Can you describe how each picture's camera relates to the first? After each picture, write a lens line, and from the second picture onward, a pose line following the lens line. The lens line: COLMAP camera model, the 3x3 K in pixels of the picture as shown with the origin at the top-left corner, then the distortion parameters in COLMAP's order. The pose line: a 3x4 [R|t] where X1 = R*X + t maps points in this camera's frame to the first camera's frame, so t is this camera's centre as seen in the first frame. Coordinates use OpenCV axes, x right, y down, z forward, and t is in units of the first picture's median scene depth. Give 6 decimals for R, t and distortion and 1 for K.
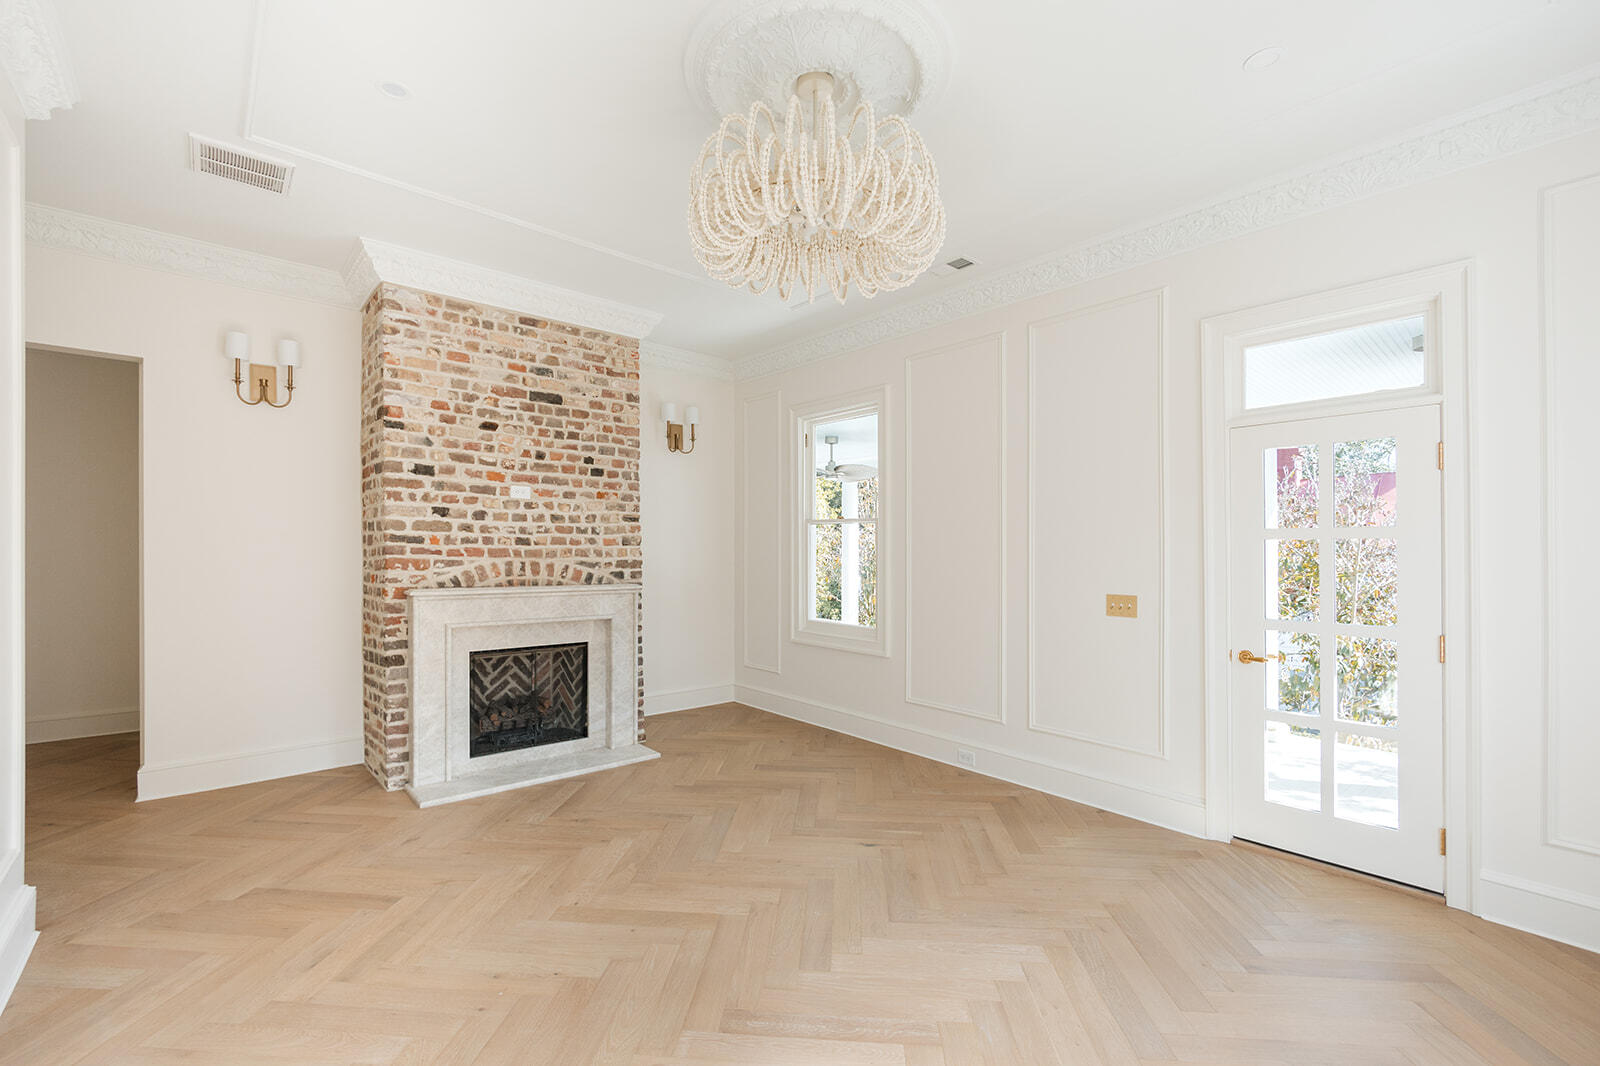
lens RADIAL K [[712.9, 0, 912.7], [0, 712.9, 533.5], [0, 0, 1]] dist [-0.005351, -0.000129]
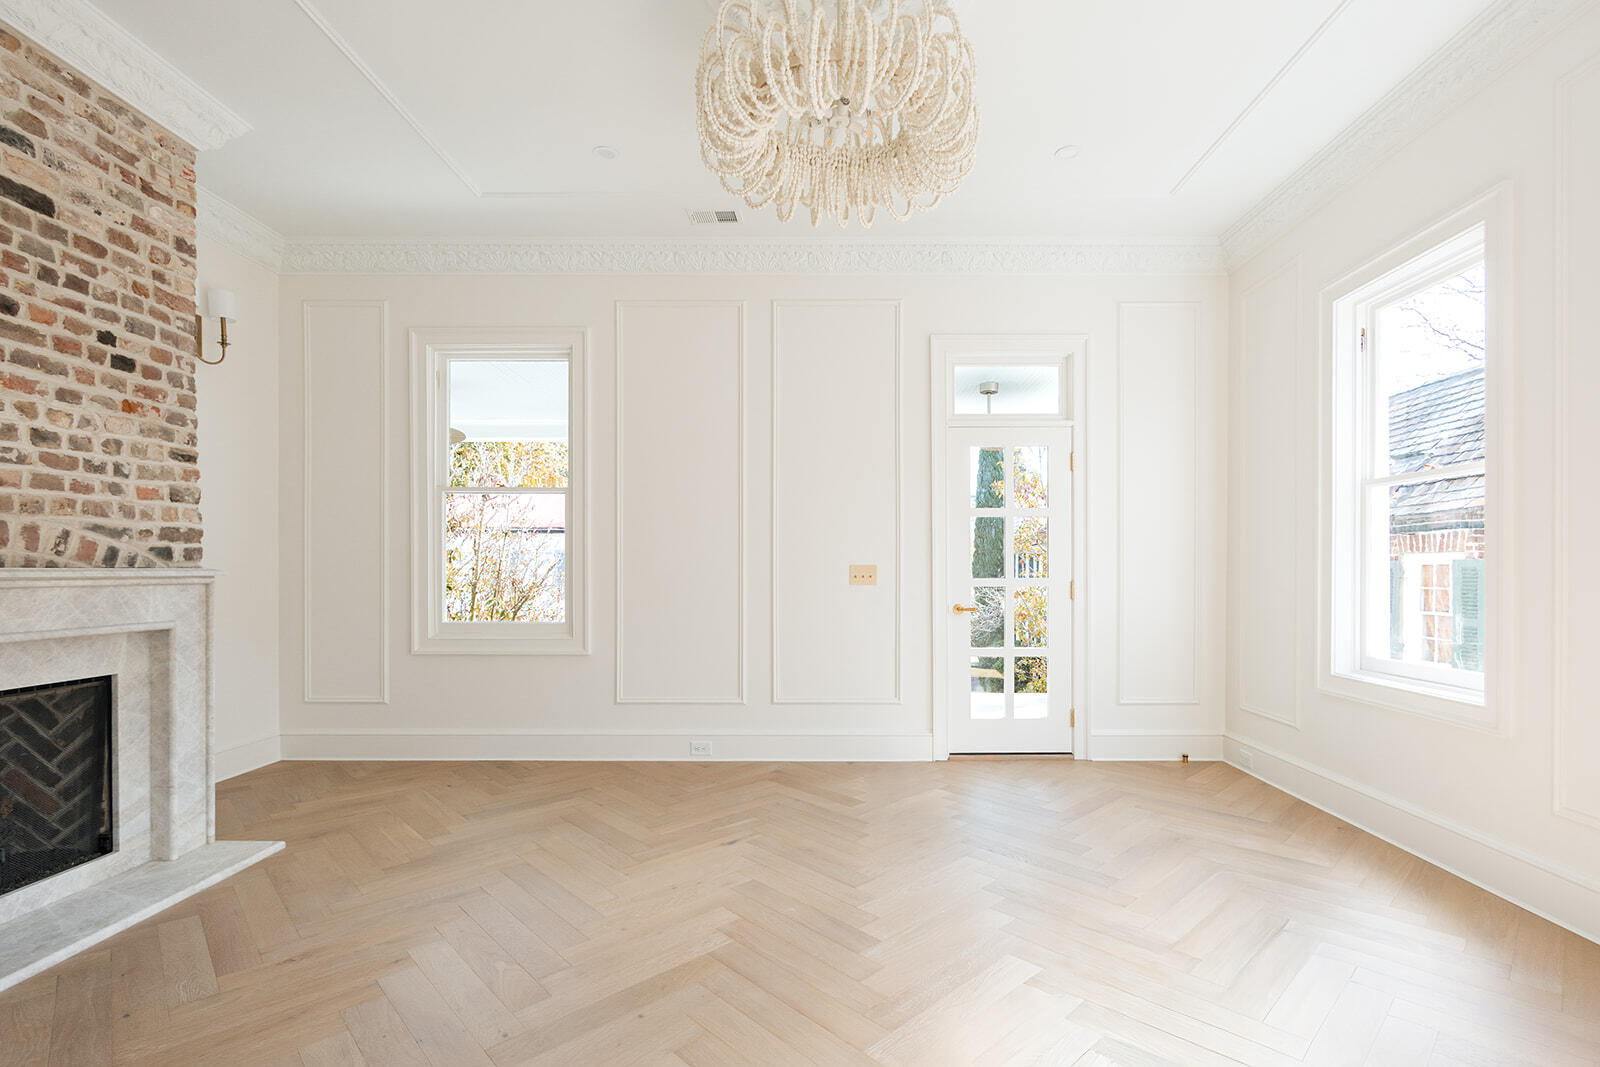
lens RADIAL K [[710.5, 0, 842.2], [0, 710.5, 557.4], [0, 0, 1]] dist [-0.001925, 0.000335]
pose [[0.679437, -0.000991, 0.733733, -0.471166], [0.000774, 0.999999, 0.000635, 0.063222], [-0.733734, 0.000137, 0.679437, 0.229130]]
